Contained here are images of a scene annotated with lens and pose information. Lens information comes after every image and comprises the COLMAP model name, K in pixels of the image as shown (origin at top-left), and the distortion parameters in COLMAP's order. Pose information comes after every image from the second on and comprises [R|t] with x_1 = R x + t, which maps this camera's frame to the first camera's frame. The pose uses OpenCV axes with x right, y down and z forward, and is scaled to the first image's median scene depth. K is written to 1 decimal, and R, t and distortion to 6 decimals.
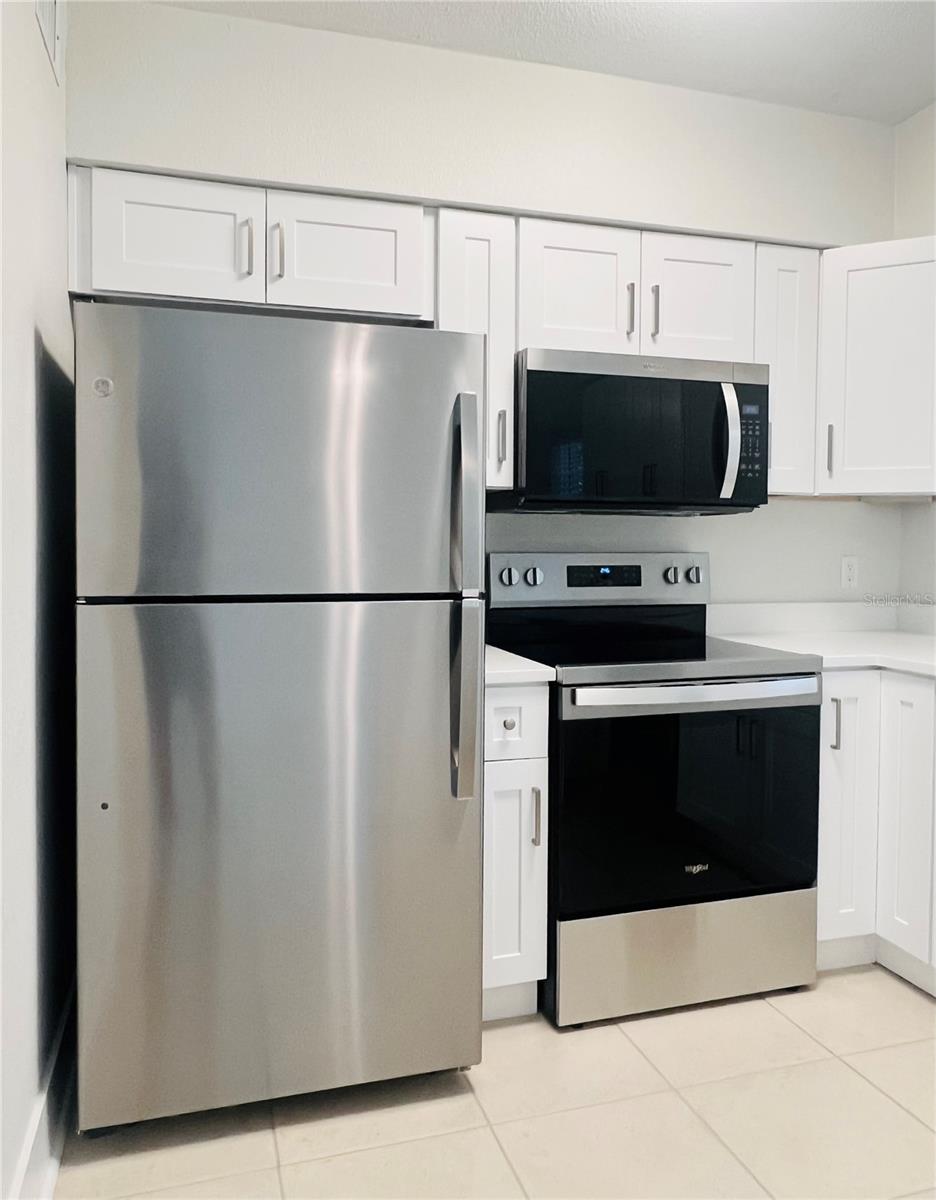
lens RADIAL K [[908.7, 0, 468.0], [0, 908.7, 600.0], [0, 0, 1]] dist [0.001068, 0.000111]
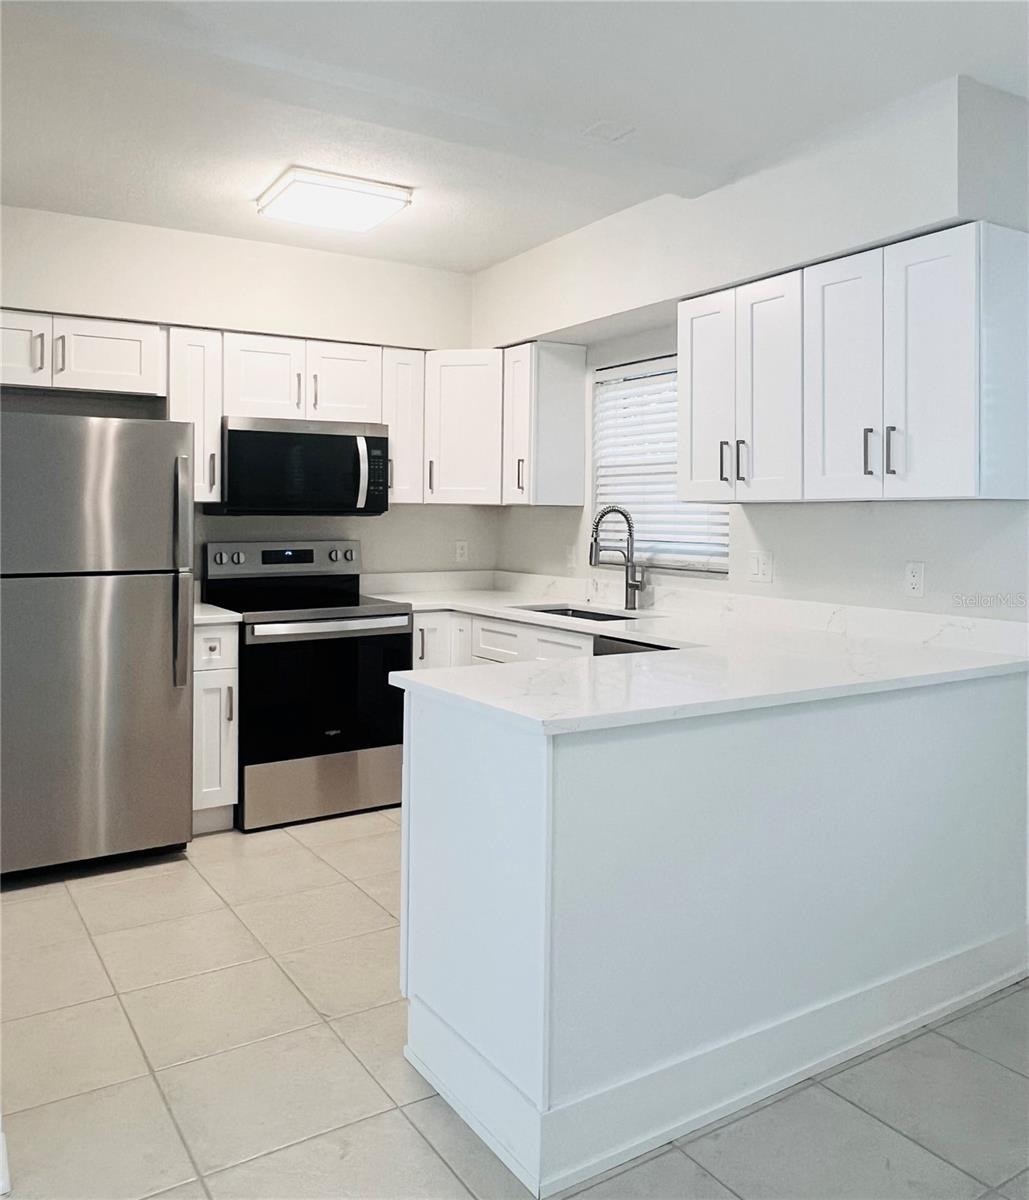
lens RADIAL K [[979.4, 0, 517.5], [0, 979.4, 526.6], [0, 0, 1]] dist [0.001176, -0.007766]
pose [[0.961789, -0.005029, 0.273744, 0.081136], [0.018425, 0.998754, -0.046387, 0.007328], [-0.273170, 0.049658, 0.960683, -0.779092]]
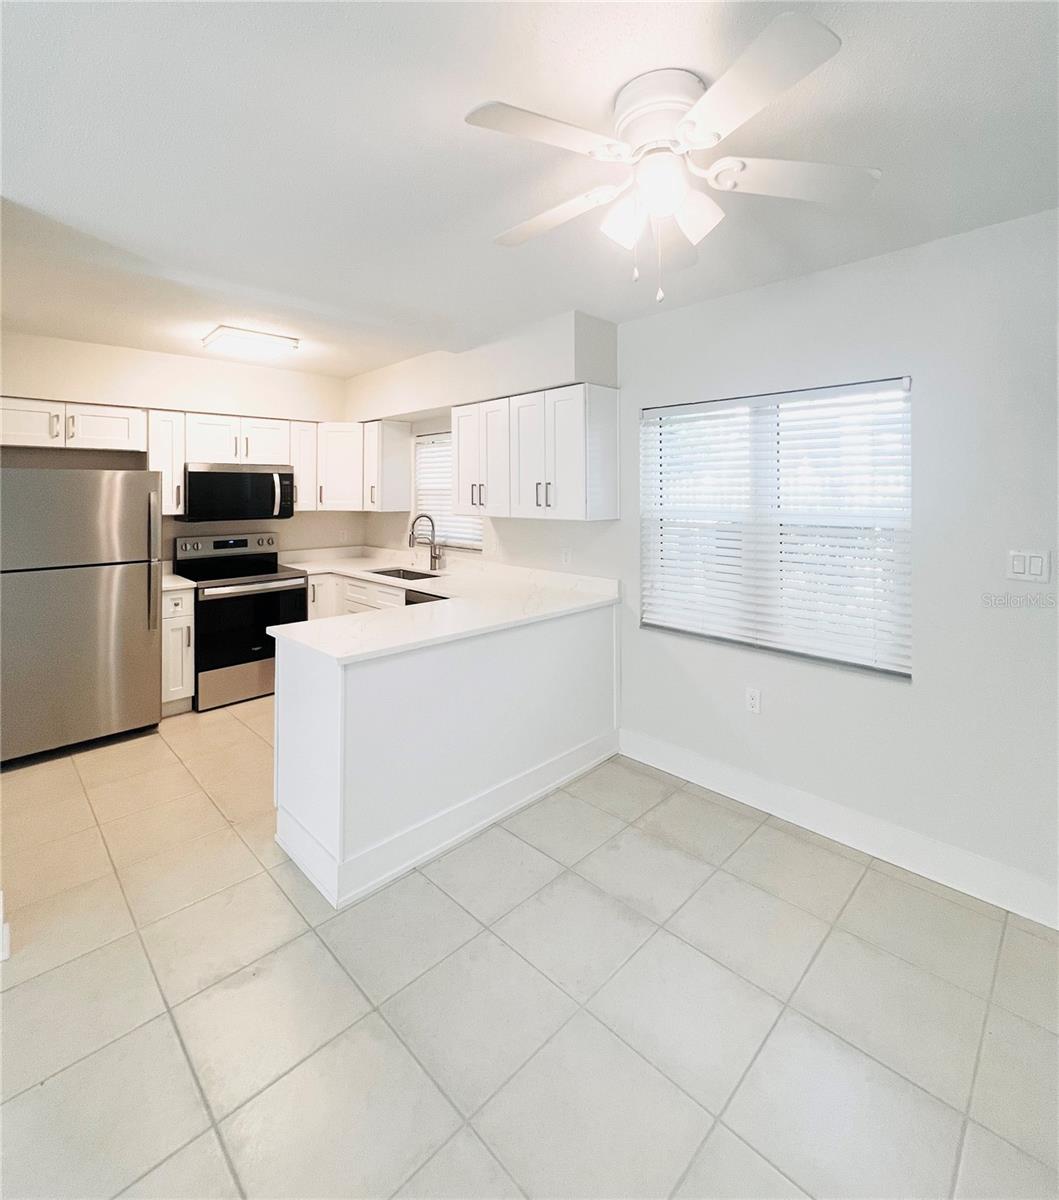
lens RADIAL K [[563.4, 0, 531.7], [0, 563.4, 496.0], [0, 0, 1]] dist [-0.001175, -0.000120]
pose [[0.880172, -0.010889, 0.474529, 0.165084], [0.036963, 0.998273, -0.045654, -0.066078], [-0.473213, 0.057724, 0.879055, -0.926539]]
